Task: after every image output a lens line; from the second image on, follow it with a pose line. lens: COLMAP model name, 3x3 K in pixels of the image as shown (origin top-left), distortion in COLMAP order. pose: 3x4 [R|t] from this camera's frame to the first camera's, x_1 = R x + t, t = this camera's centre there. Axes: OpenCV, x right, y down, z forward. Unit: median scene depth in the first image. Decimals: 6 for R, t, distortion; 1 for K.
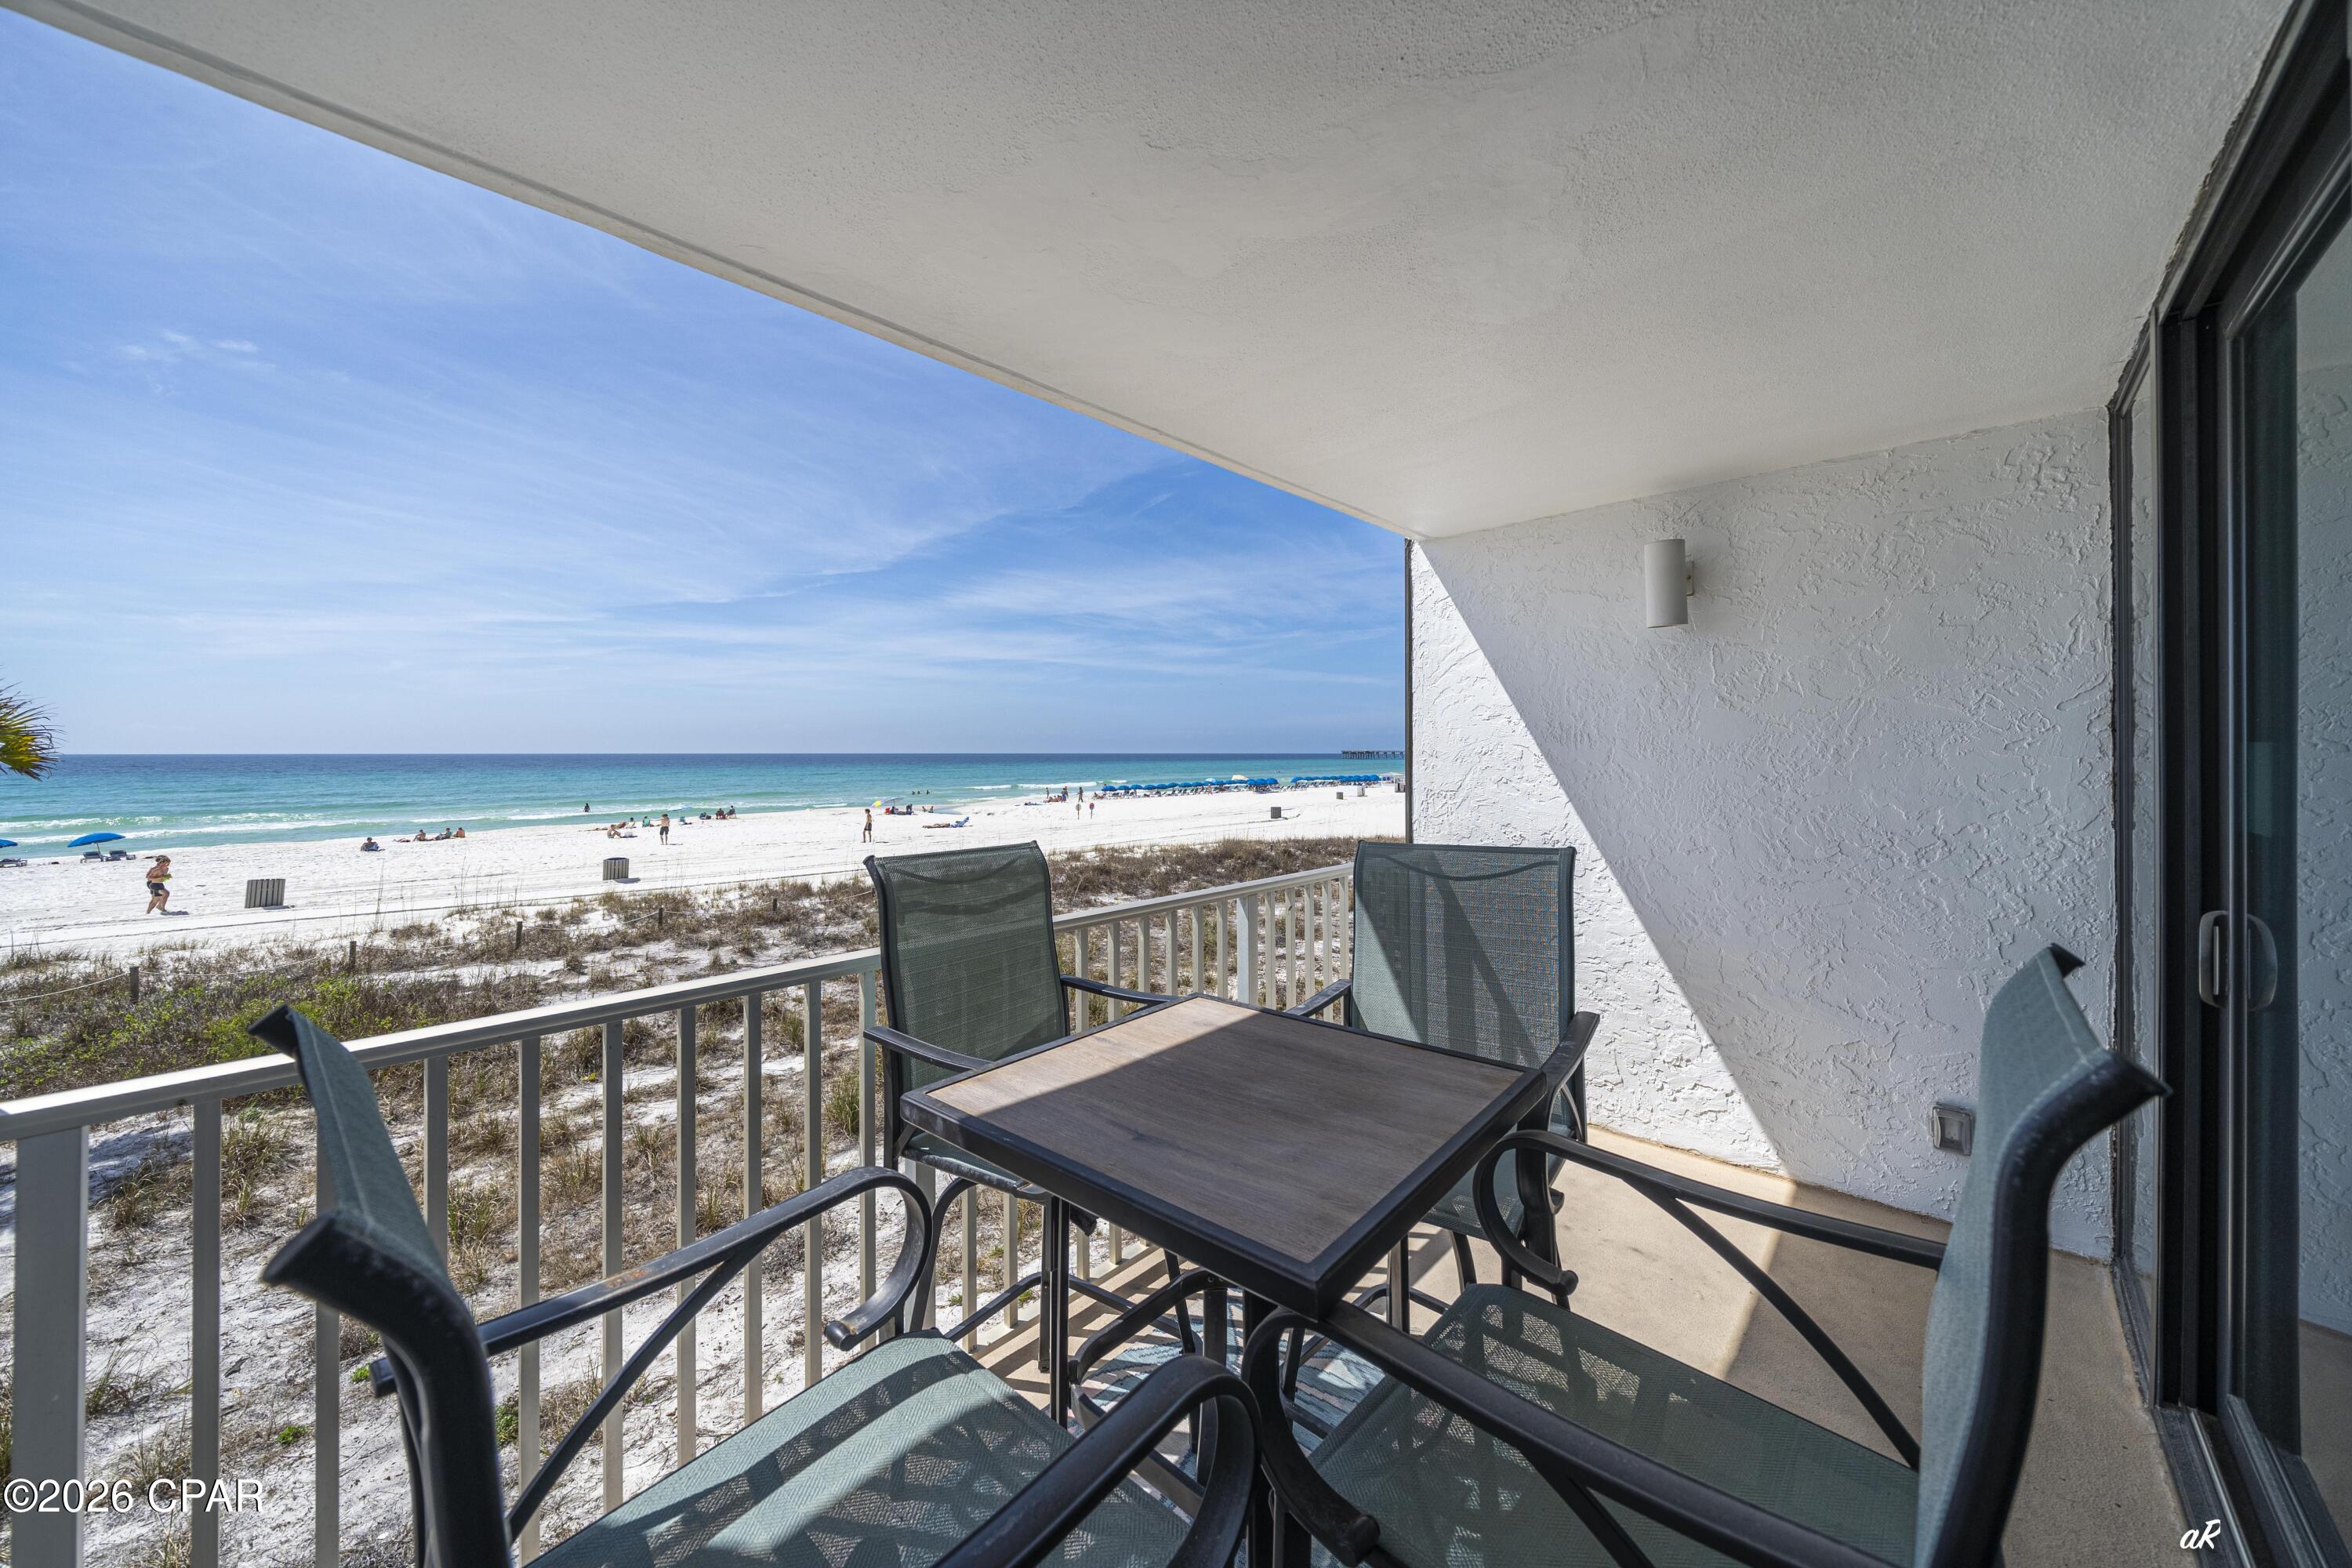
lens RADIAL K [[856.4, 0, 1172.5], [0, 856.4, 765.4], [0, 0, 1]] dist [-0.000420, -0.000018]
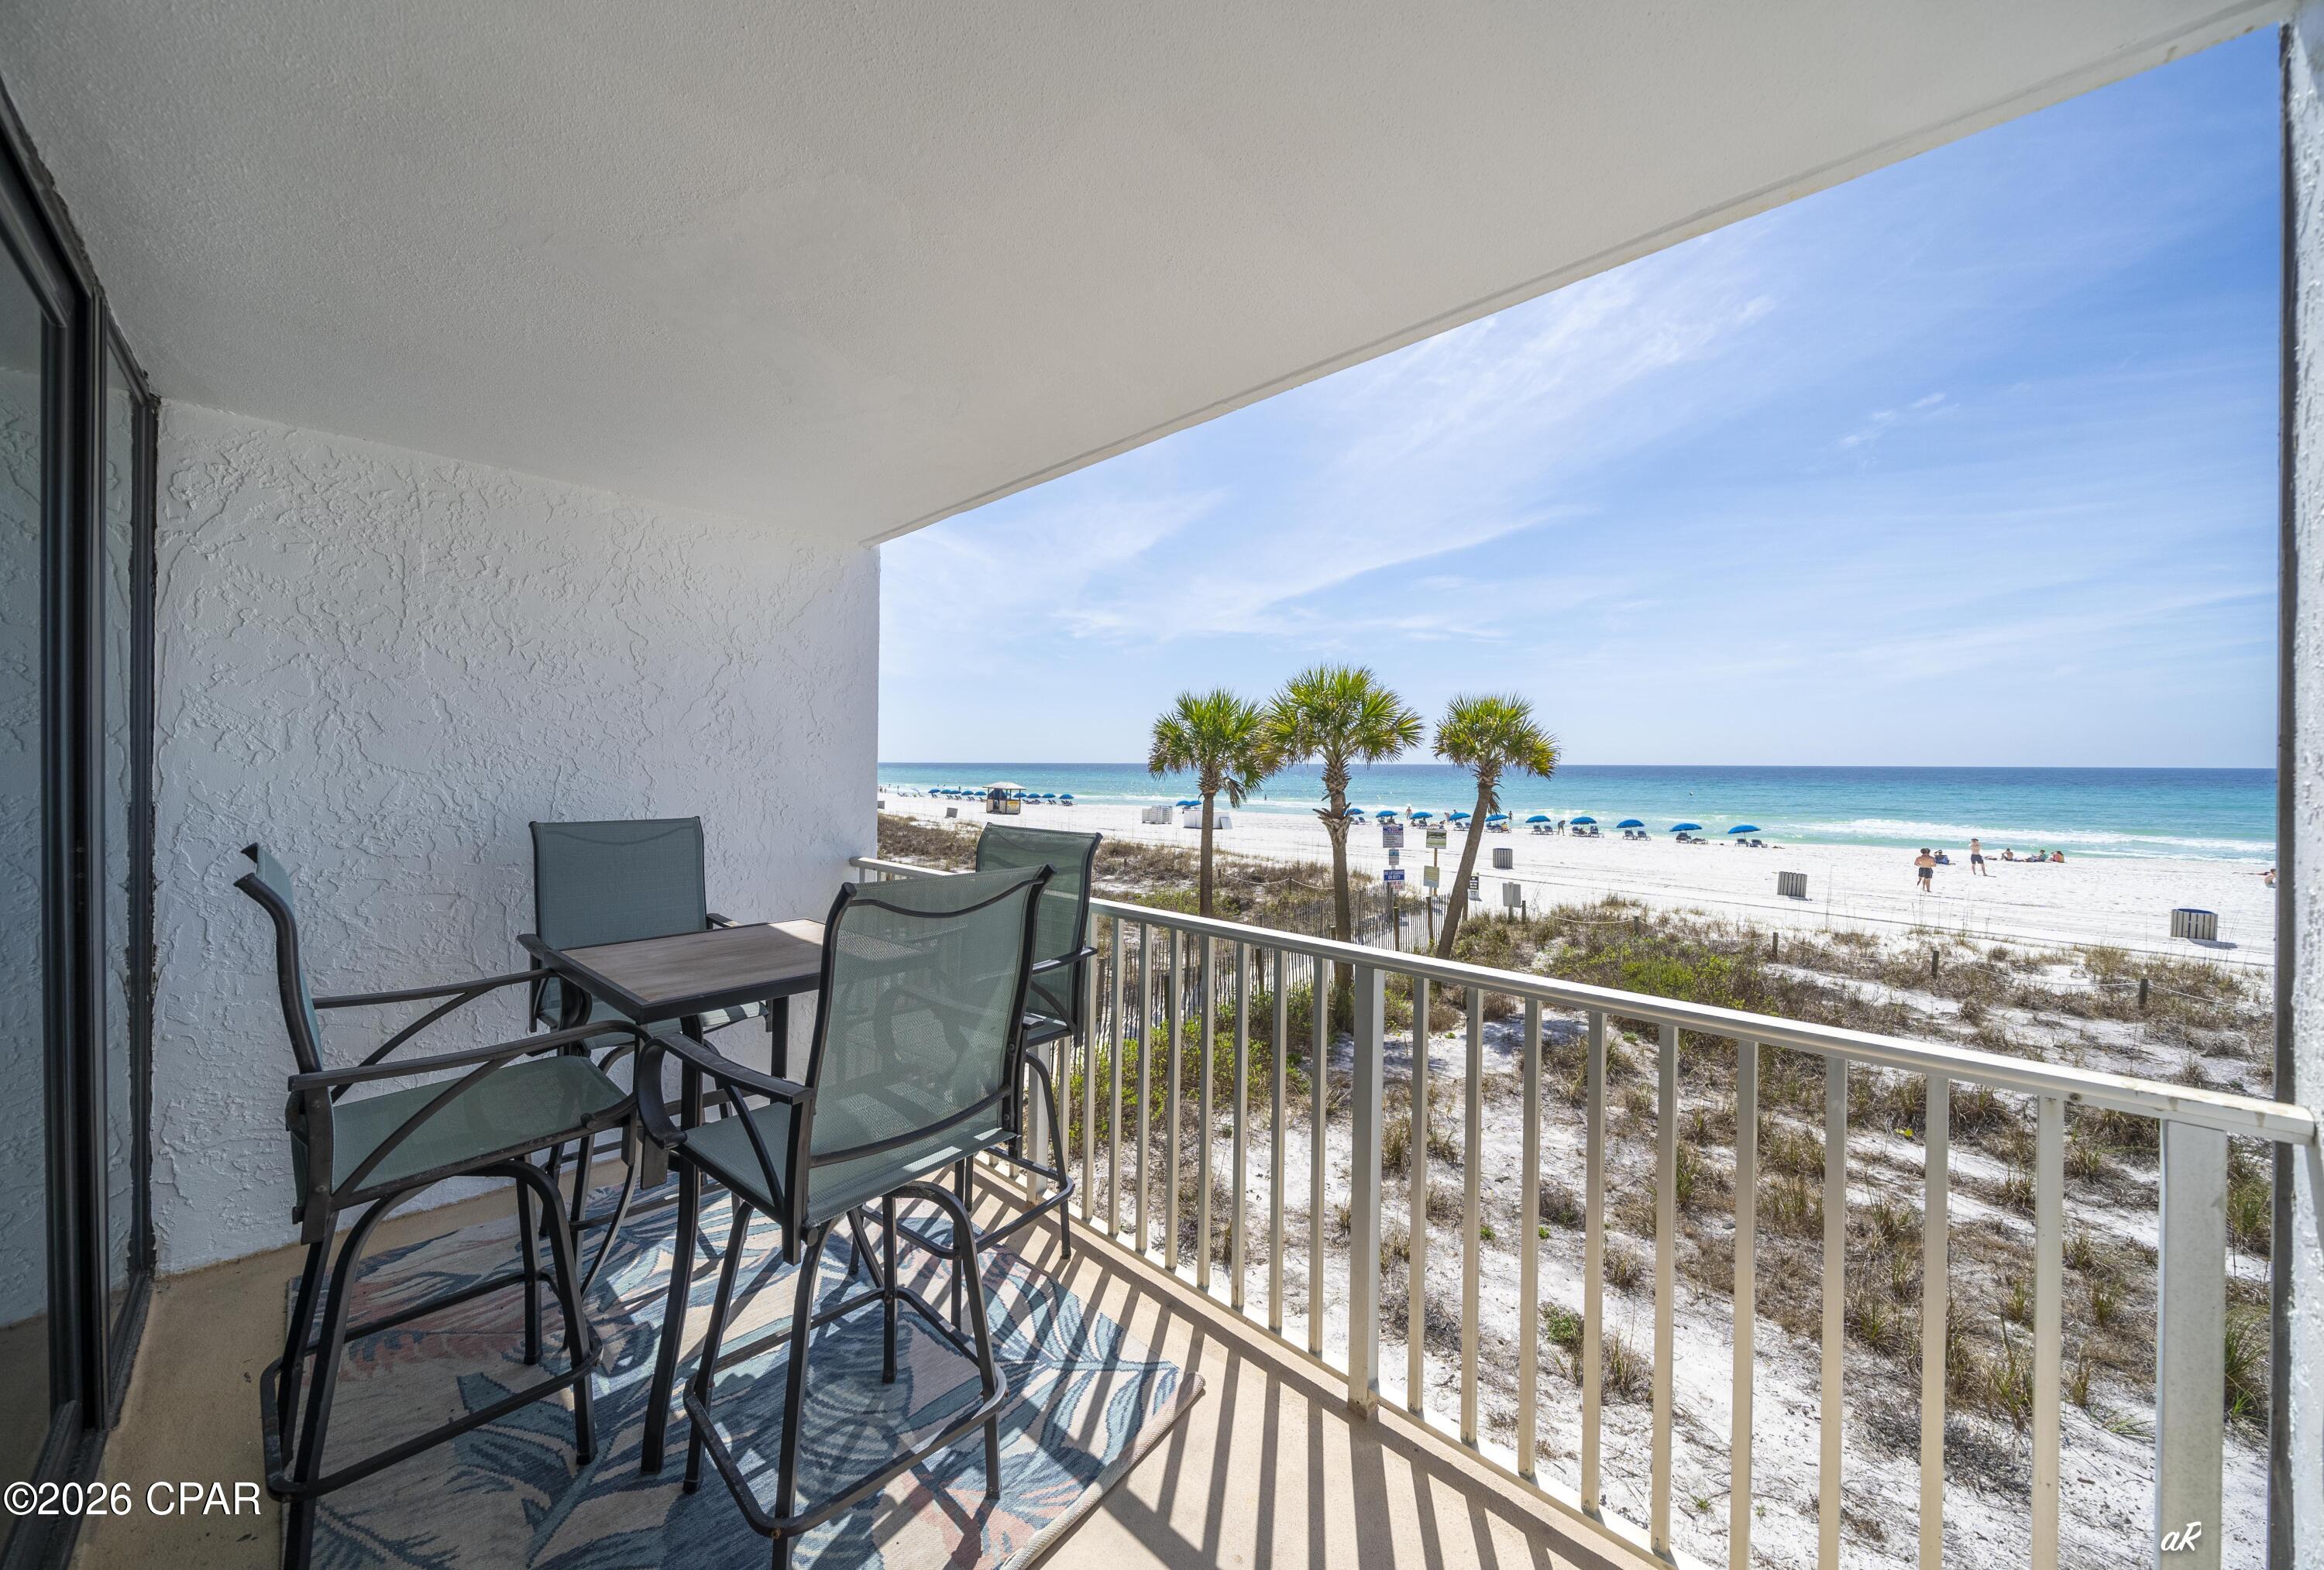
lens RADIAL K [[844.9, 0, 1159.4], [0, 844.9, 771.9], [0, 0, 1]] dist [-0.001440, -0.000085]
pose [[-0.028280, 0.011398, -0.999535, 0.160582], [-0.019831, 0.999732, 0.011961, -0.003242], [0.999403, 0.020160, -0.028047, 0.188062]]
